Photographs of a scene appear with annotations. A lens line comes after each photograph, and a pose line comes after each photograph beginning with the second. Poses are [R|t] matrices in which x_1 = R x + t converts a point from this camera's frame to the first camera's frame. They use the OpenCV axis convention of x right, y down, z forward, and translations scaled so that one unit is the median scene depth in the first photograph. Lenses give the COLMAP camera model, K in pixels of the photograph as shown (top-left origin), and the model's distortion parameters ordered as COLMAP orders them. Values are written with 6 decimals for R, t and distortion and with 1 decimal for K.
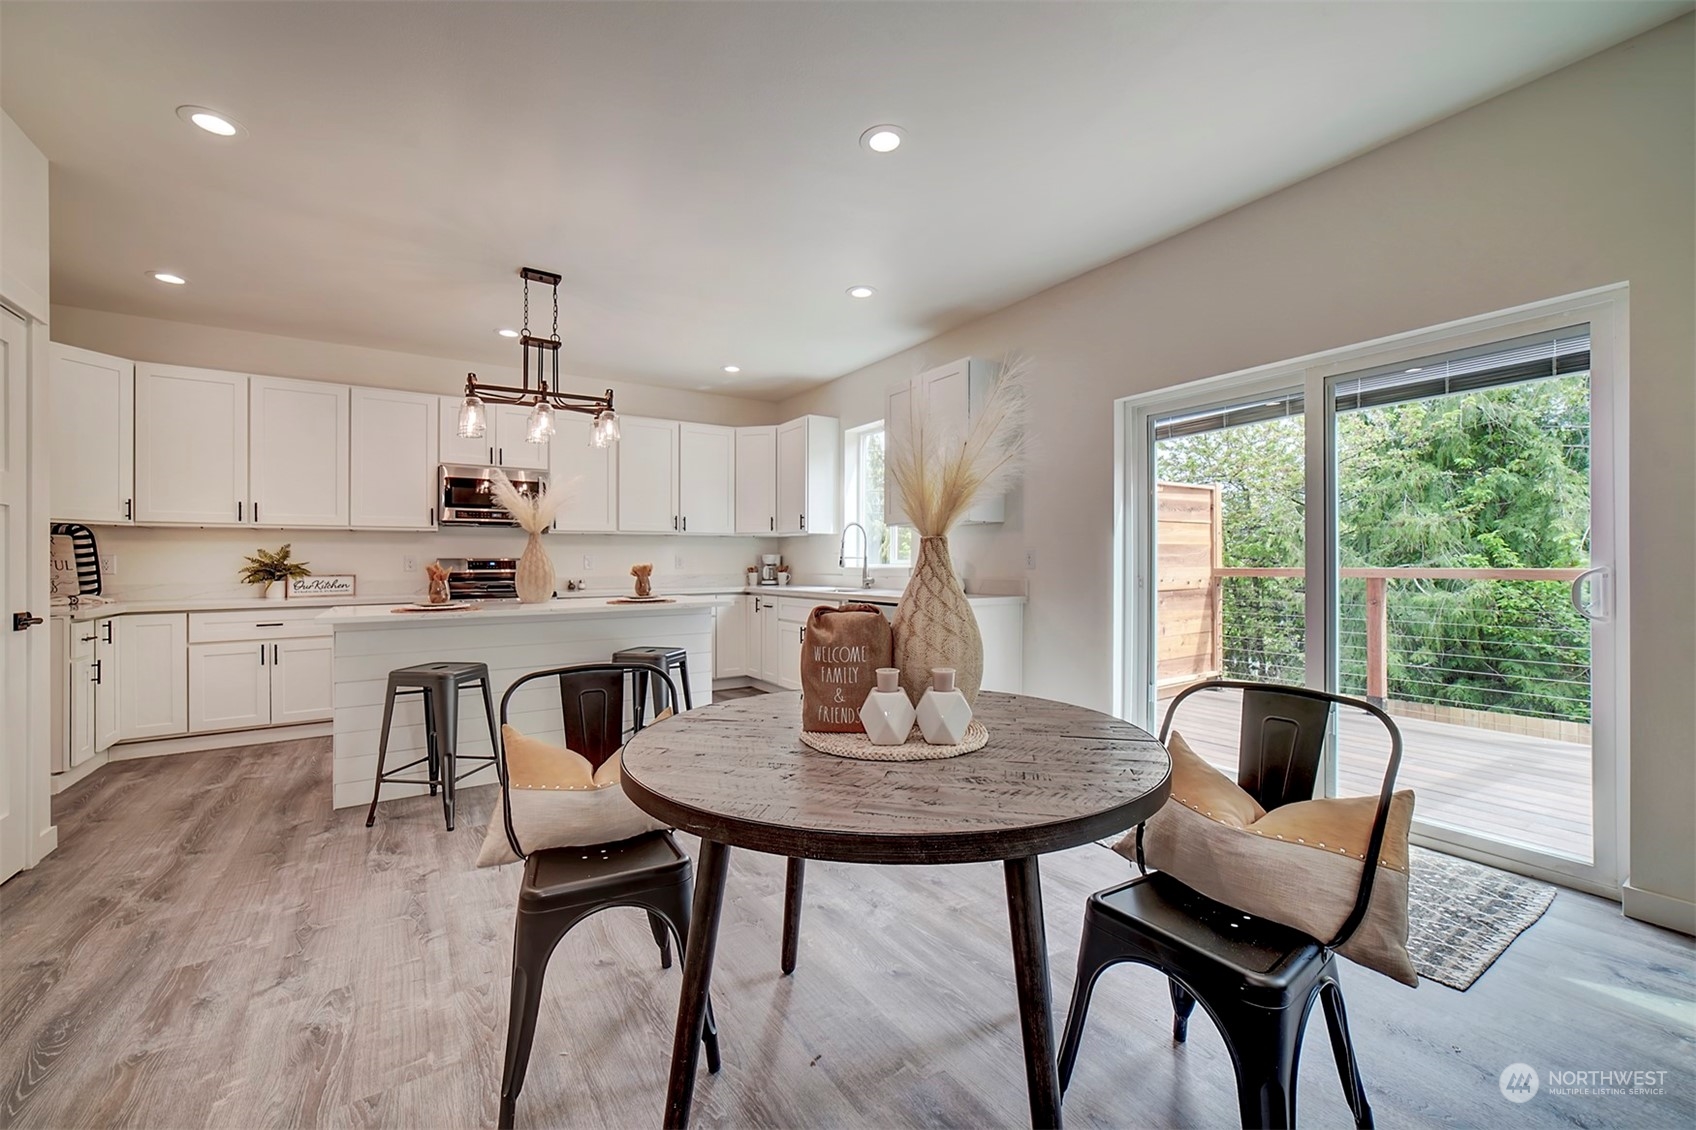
lens RADIAL K [[677.2, 0, 848.0], [0, 677.2, 565.0], [0, 0, 1]] dist [-0.001274, -0.000391]
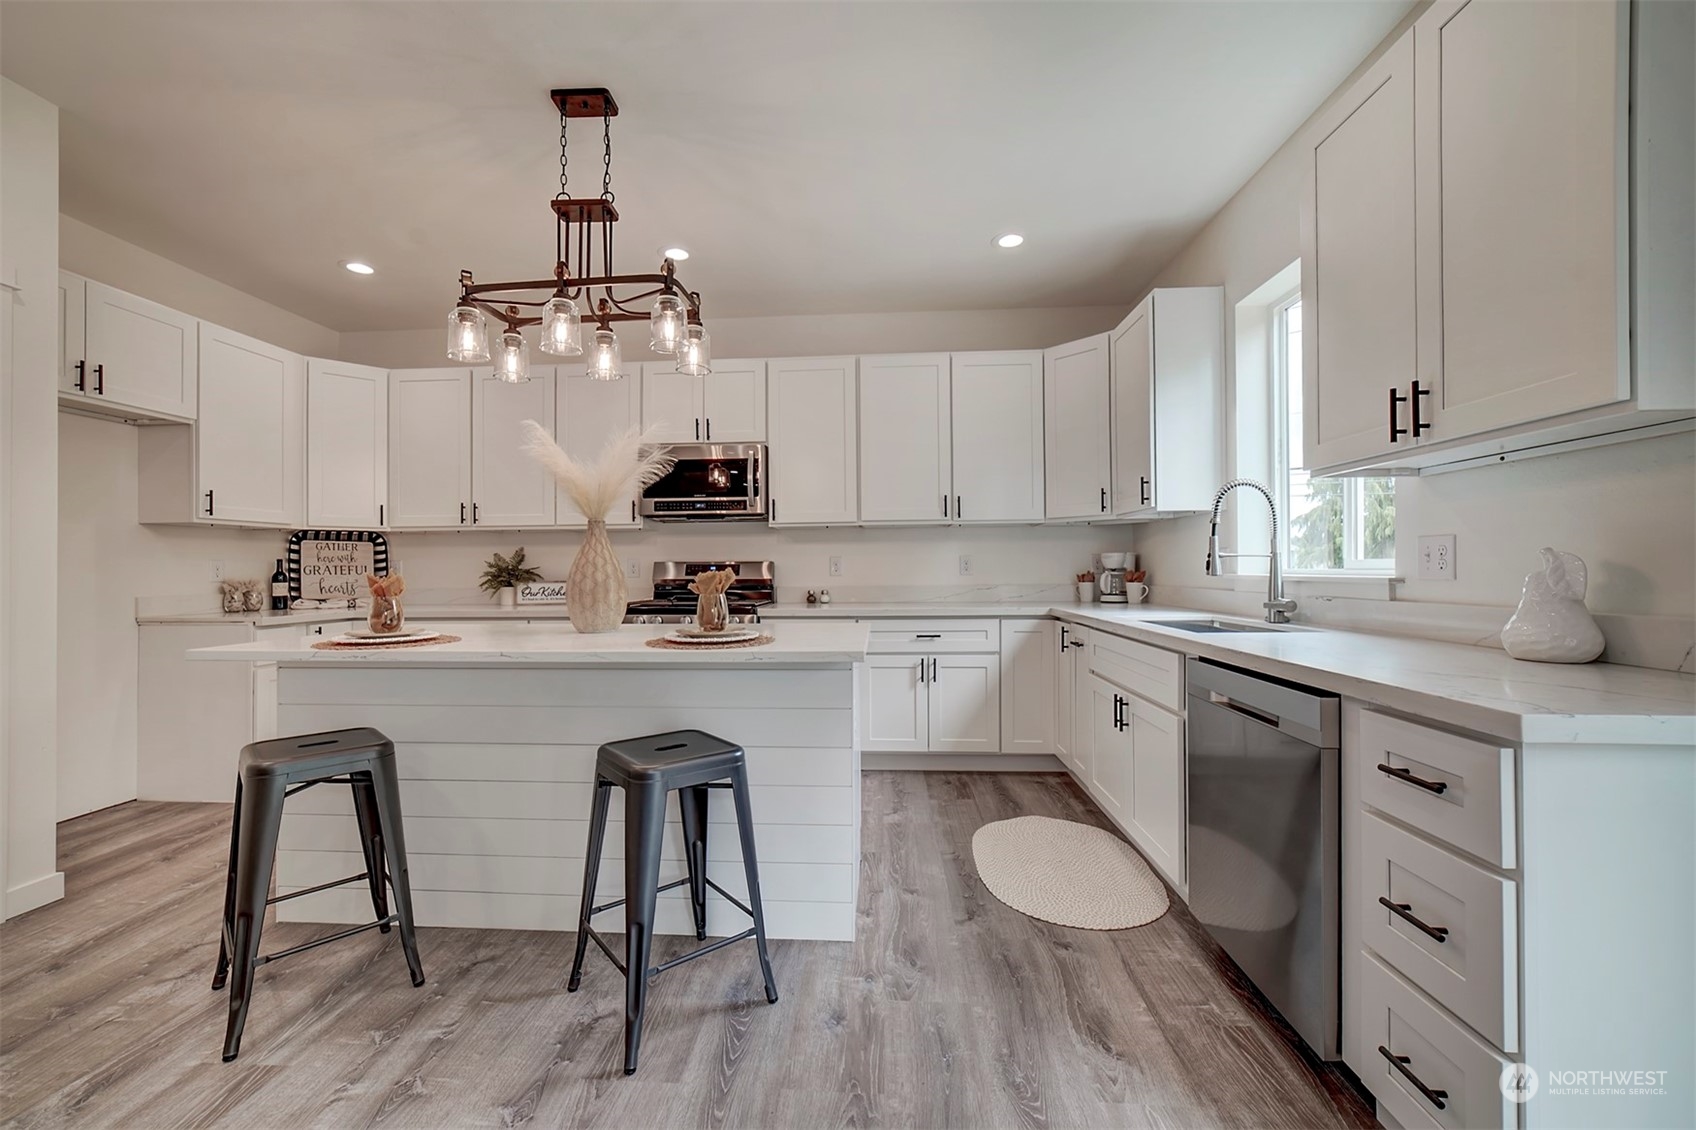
lens RADIAL K [[677.2, 0, 848.0], [0, 677.2, 565.0], [0, 0, 1]] dist [-0.001274, -0.000391]
pose [[0.795930, -0.004274, -0.605373, 0.081150], [0.000146, 0.999976, -0.006868, -0.000347], [0.605388, 0.005378, 0.795912, 0.487309]]
